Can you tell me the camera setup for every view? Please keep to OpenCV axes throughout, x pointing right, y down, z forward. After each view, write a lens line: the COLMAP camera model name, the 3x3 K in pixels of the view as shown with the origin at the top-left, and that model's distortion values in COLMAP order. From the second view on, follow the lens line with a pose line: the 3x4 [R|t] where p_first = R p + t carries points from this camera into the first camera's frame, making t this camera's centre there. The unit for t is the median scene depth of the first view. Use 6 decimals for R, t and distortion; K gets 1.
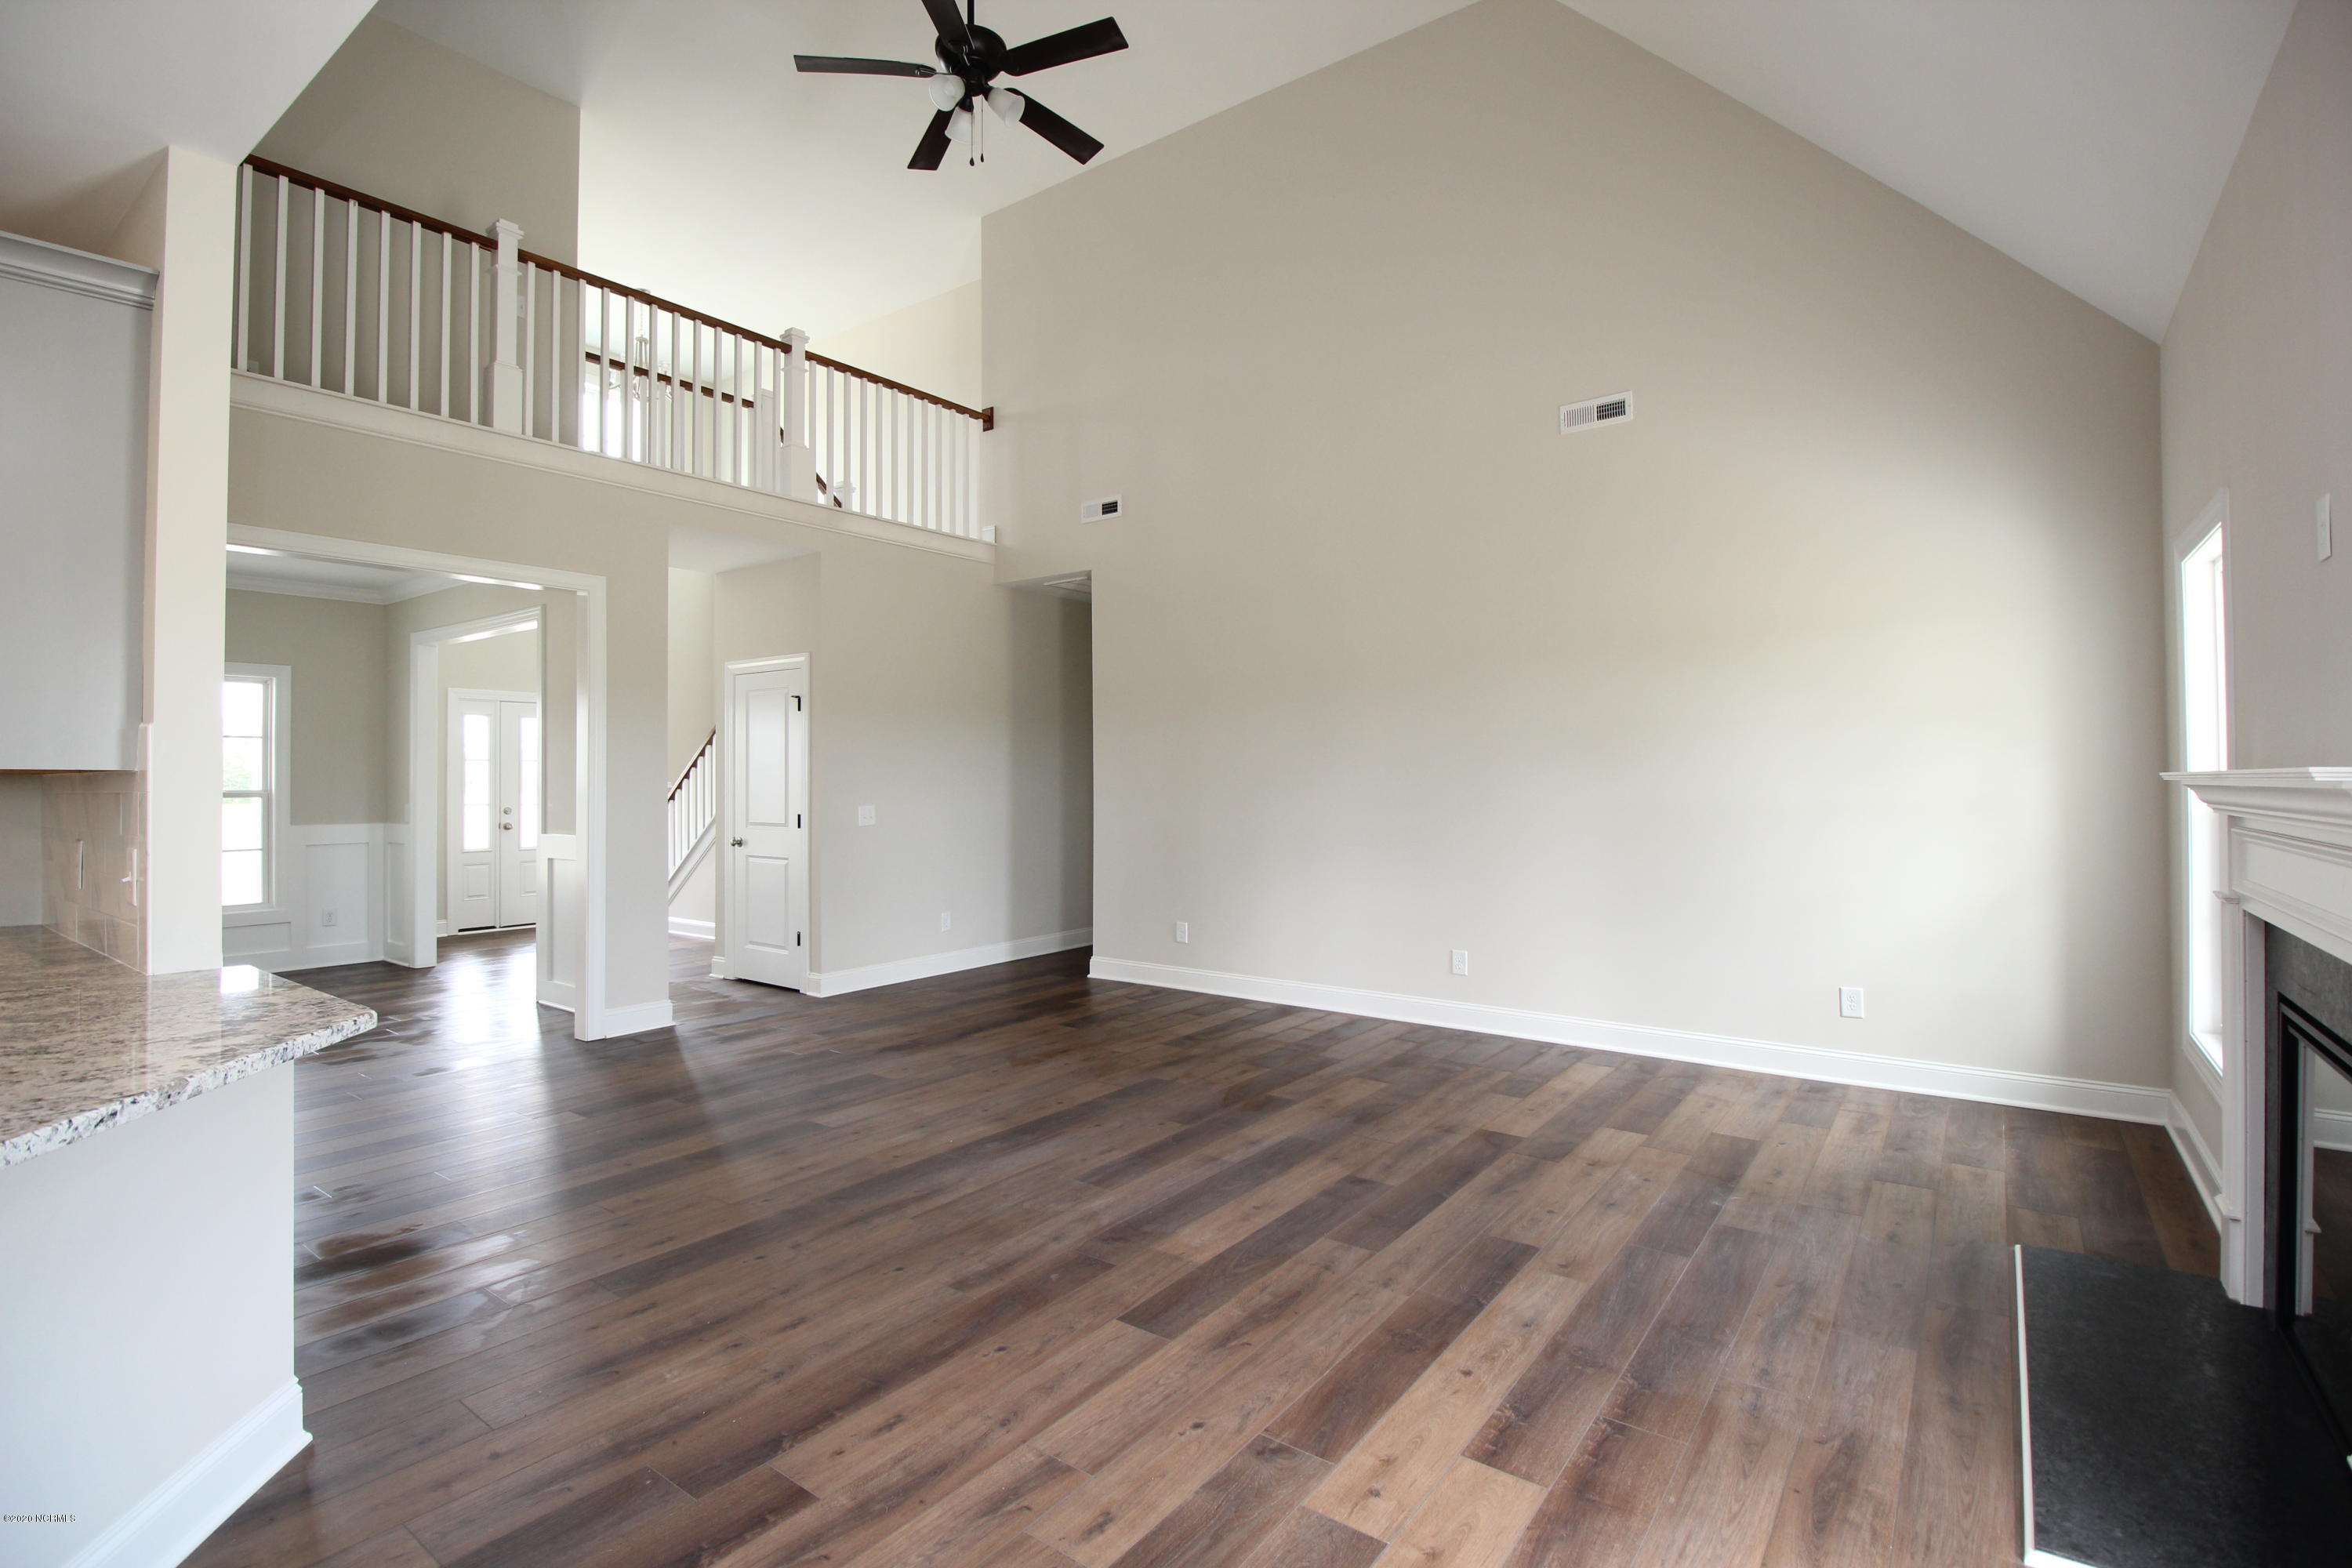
lens RADIAL K [[1095.4, 0, 1195.8], [0, 1095.4, 765.2], [0, 0, 1]] dist [-0.009541, -0.003805]
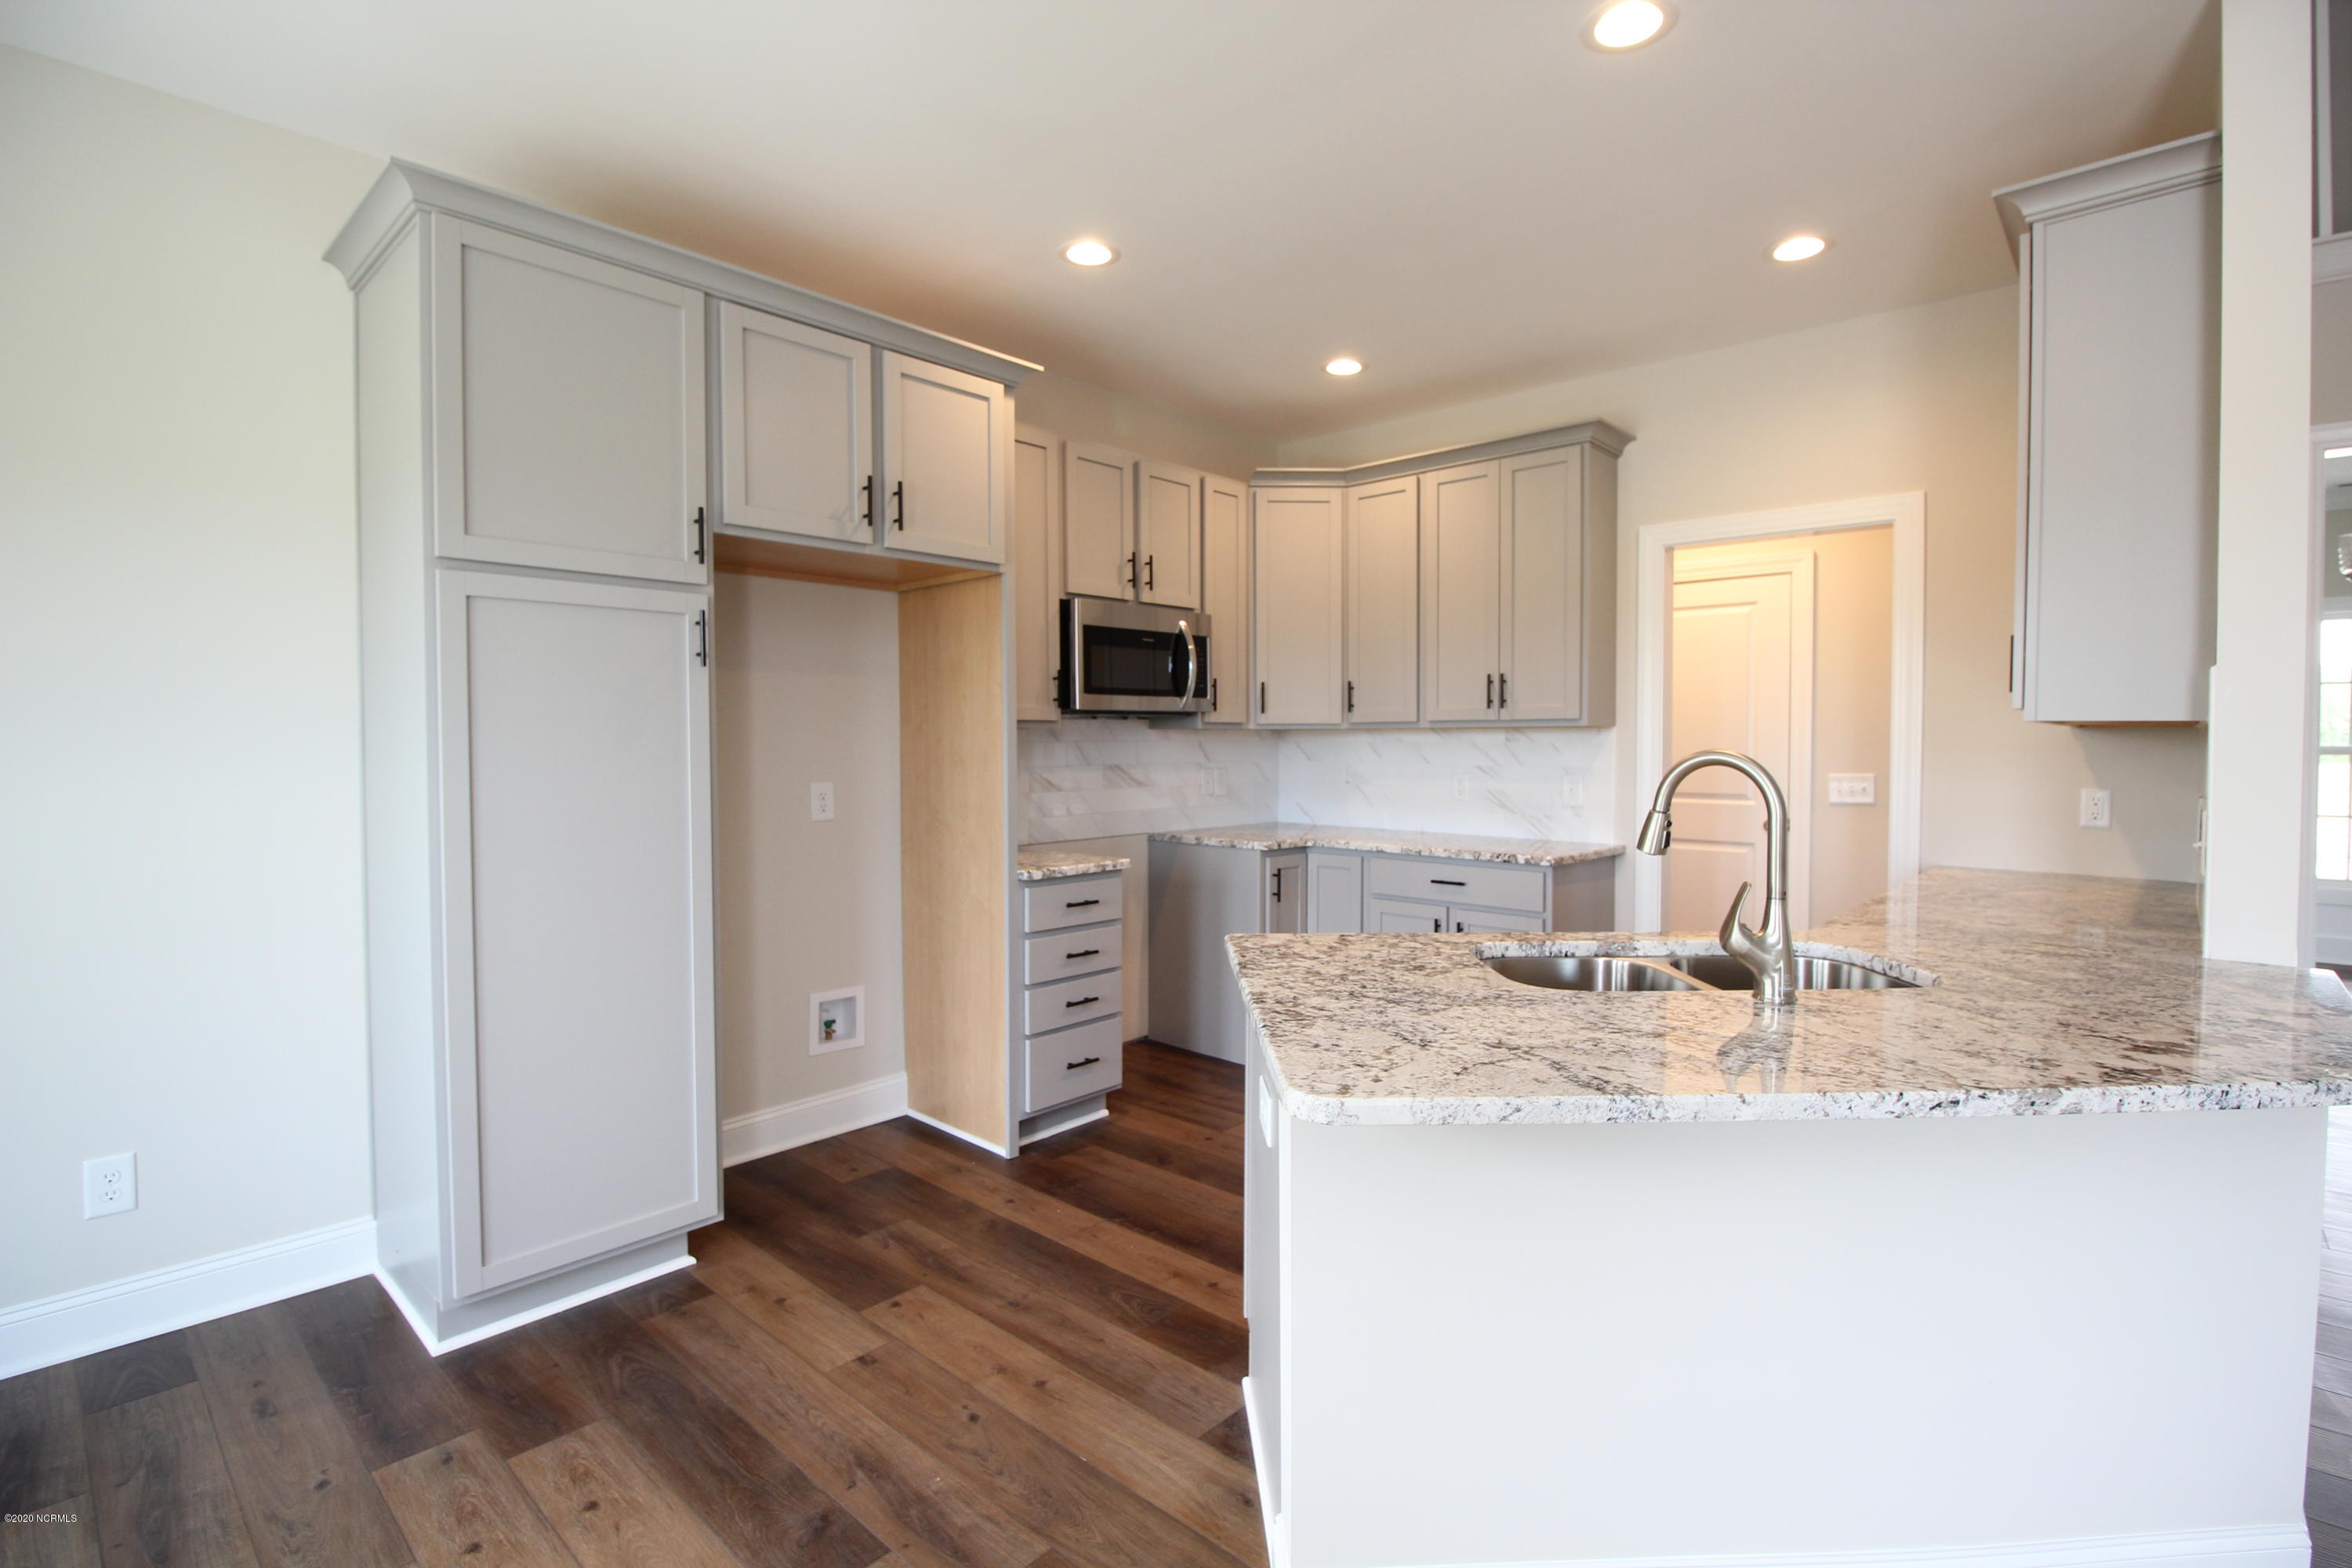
lens RADIAL K [[1095.4, 0, 1183.9], [0, 1095.4, 779.9], [0, 0, 1]] dist [-0.009541, -0.003805]
pose [[-0.111761, 0.045312, -0.992702, -0.019940], [0.012286, 0.998947, 0.044213, 0.002793], [0.993659, -0.007255, -0.112200, 0.237617]]
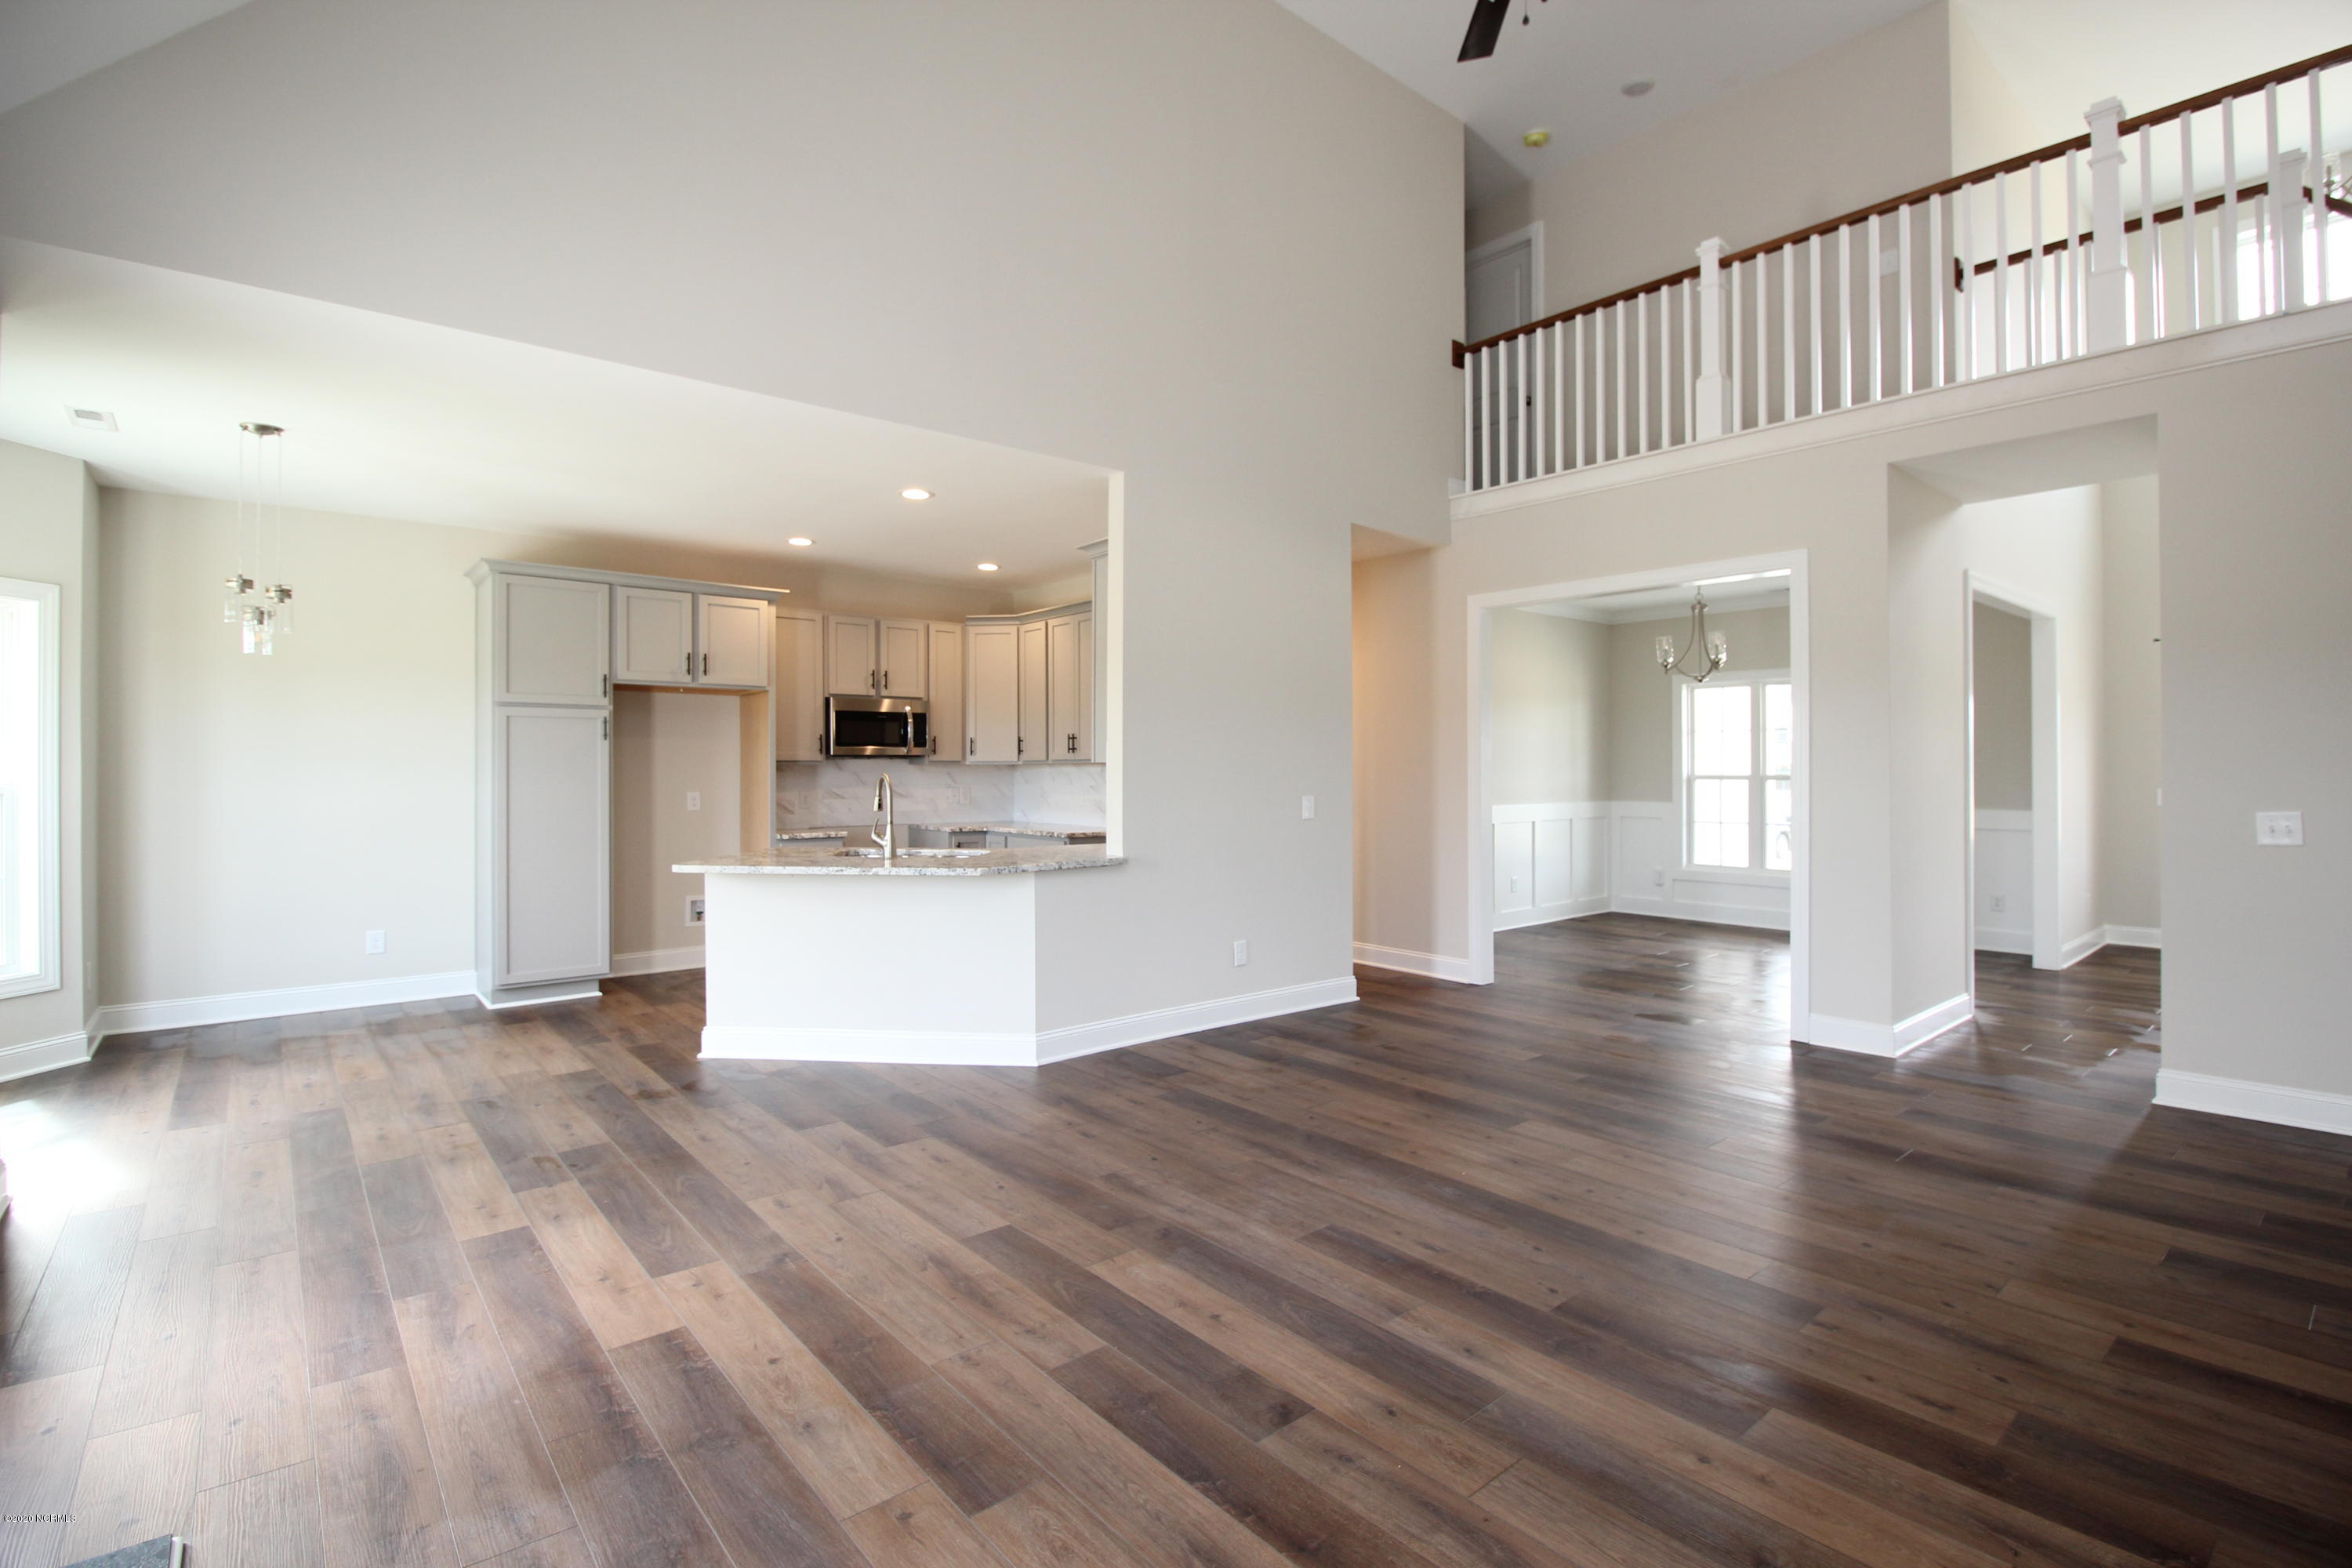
lens RADIAL K [[1095.4, 0, 1189.2], [0, 1095.4, 780.1], [0, 0, 1]] dist [-0.009541, -0.003805]
pose [[-0.234509, 0.017244, -0.971961, 0.983555], [0.012953, 0.999809, 0.014613, 0.007094], [0.972028, -0.009163, -0.234688, 1.404728]]
